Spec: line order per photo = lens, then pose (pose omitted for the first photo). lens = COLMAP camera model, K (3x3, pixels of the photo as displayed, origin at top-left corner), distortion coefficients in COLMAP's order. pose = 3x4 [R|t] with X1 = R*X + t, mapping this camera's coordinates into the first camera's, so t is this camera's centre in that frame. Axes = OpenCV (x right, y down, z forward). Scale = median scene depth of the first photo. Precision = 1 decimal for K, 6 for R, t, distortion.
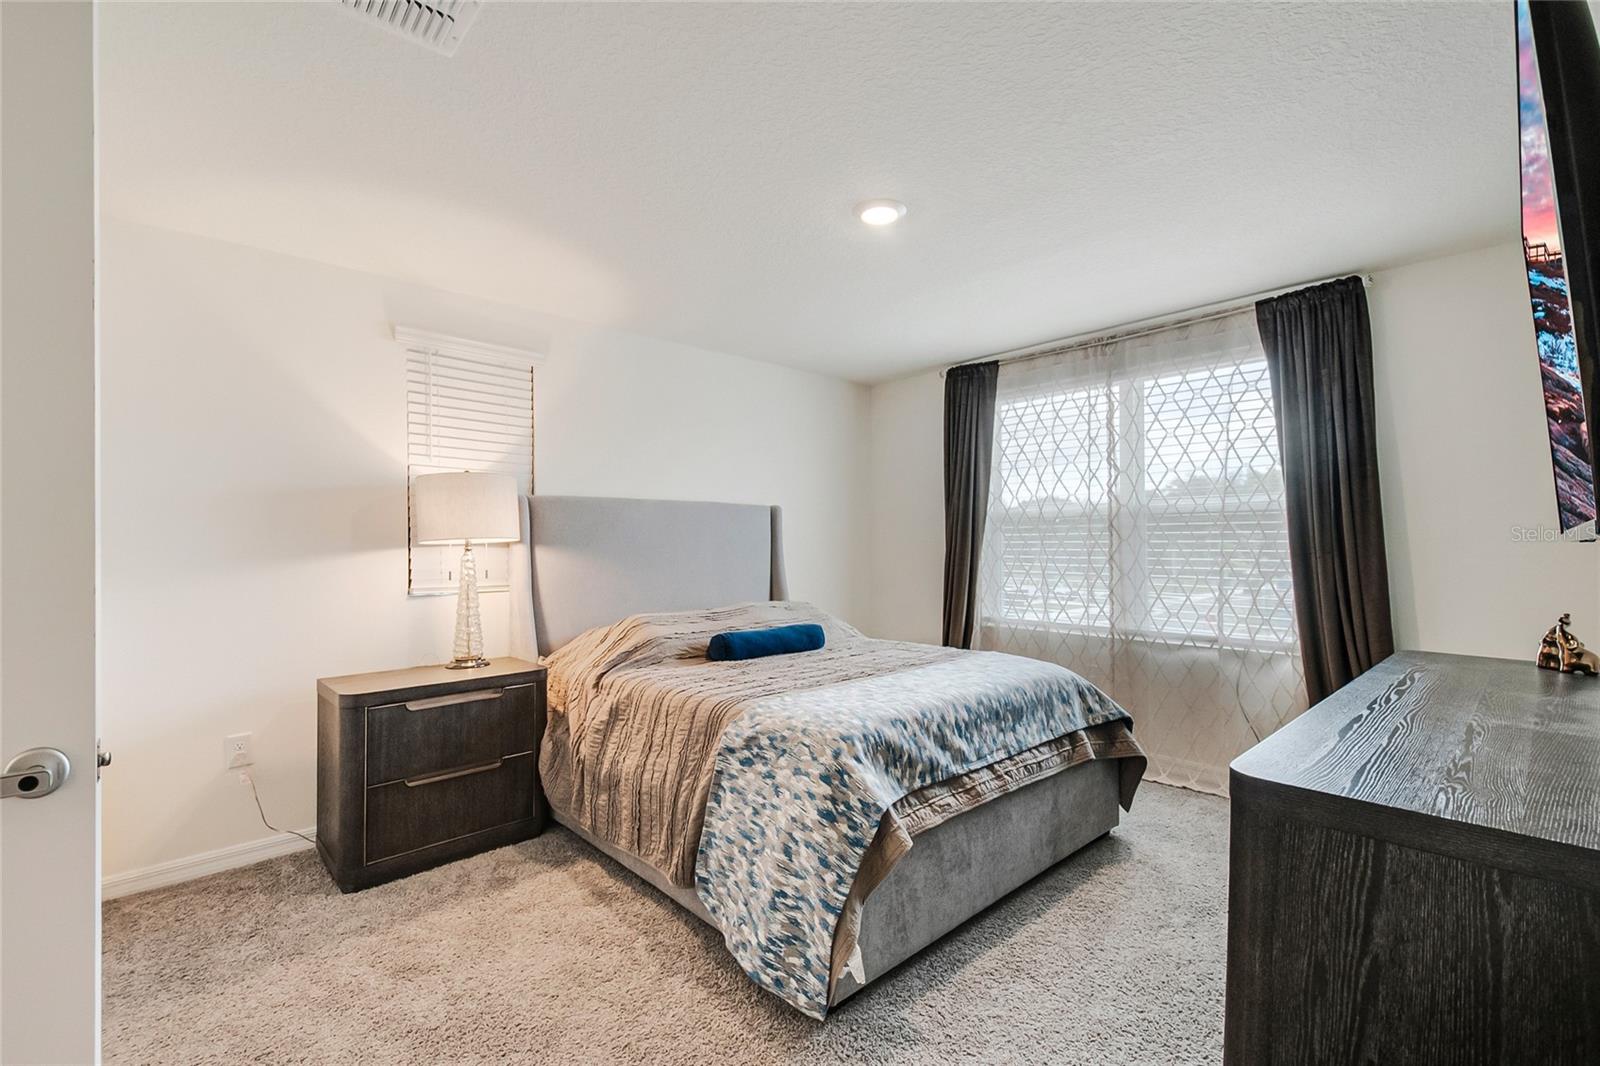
lens RADIAL K [[694.5, 0, 798.0], [0, 694.5, 549.4], [0, 0, 1]] dist [0.001191, 0.000011]
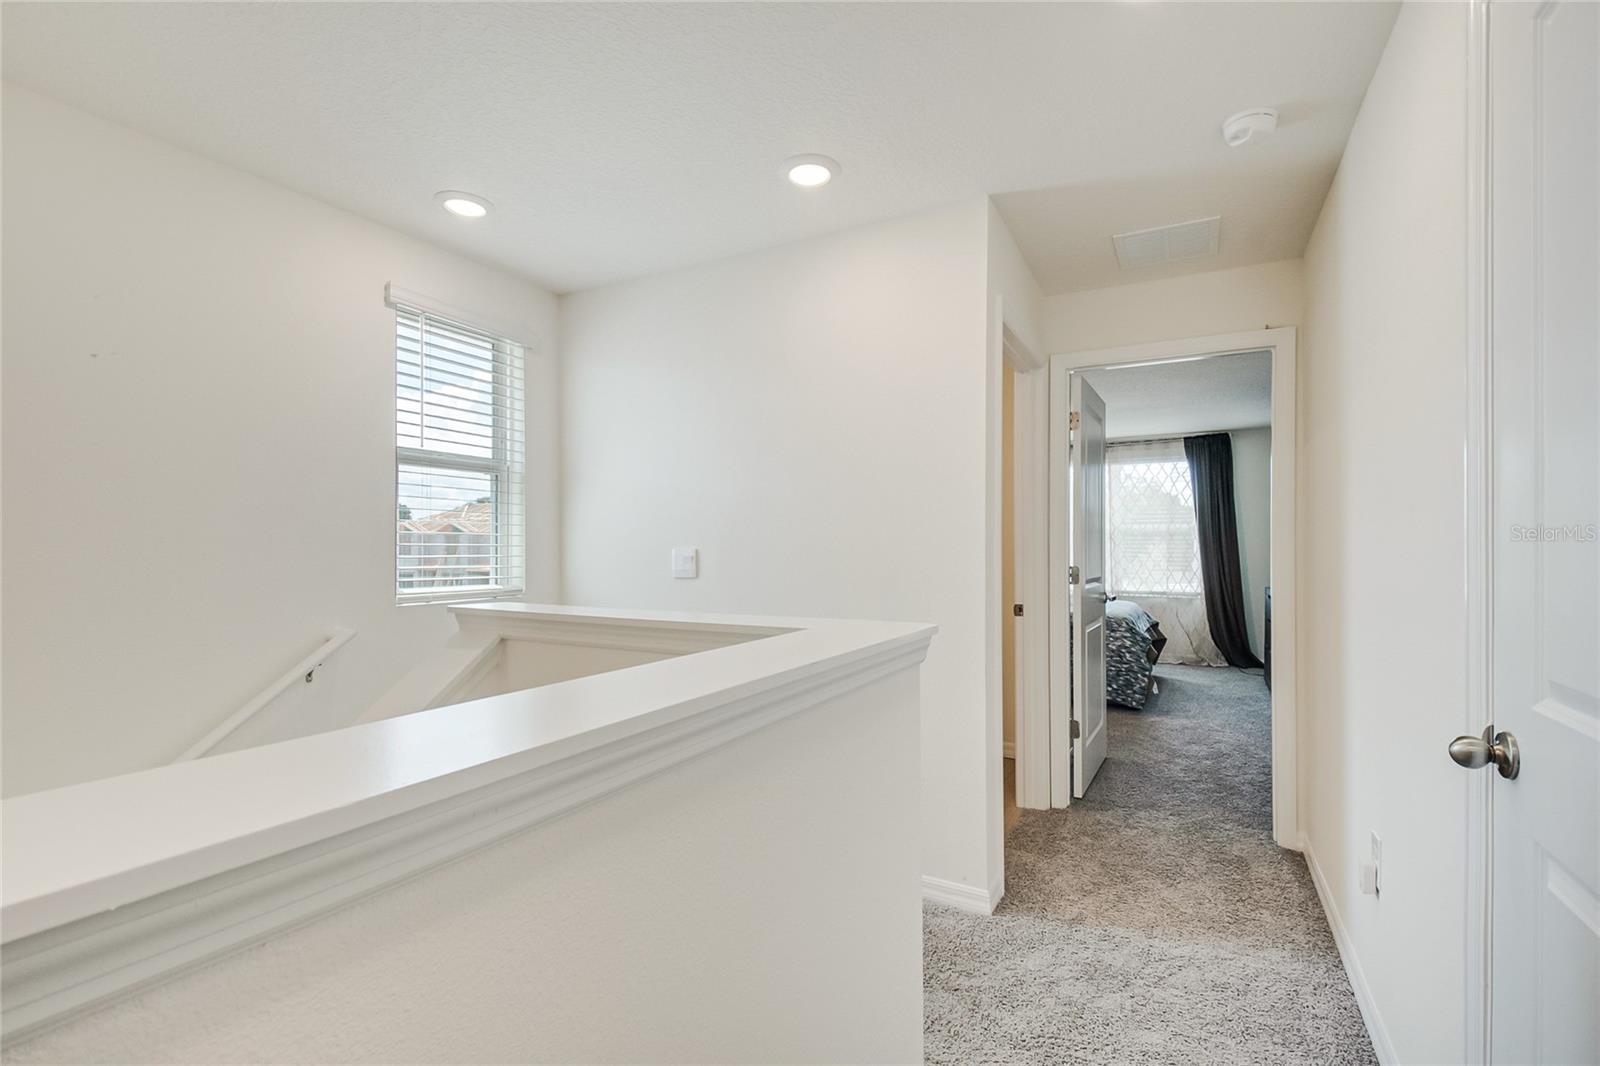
lens RADIAL K [[694.5, 0, 798.0], [0, 694.5, 549.4], [0, 0, 1]] dist [0.001191, 0.000011]
pose [[0.951303, -0.000853, 0.308255, -1.176307], [0.001986, 0.999992, -0.003363, 0.003877], [-0.308250, 0.003811, 0.951298, -0.707642]]
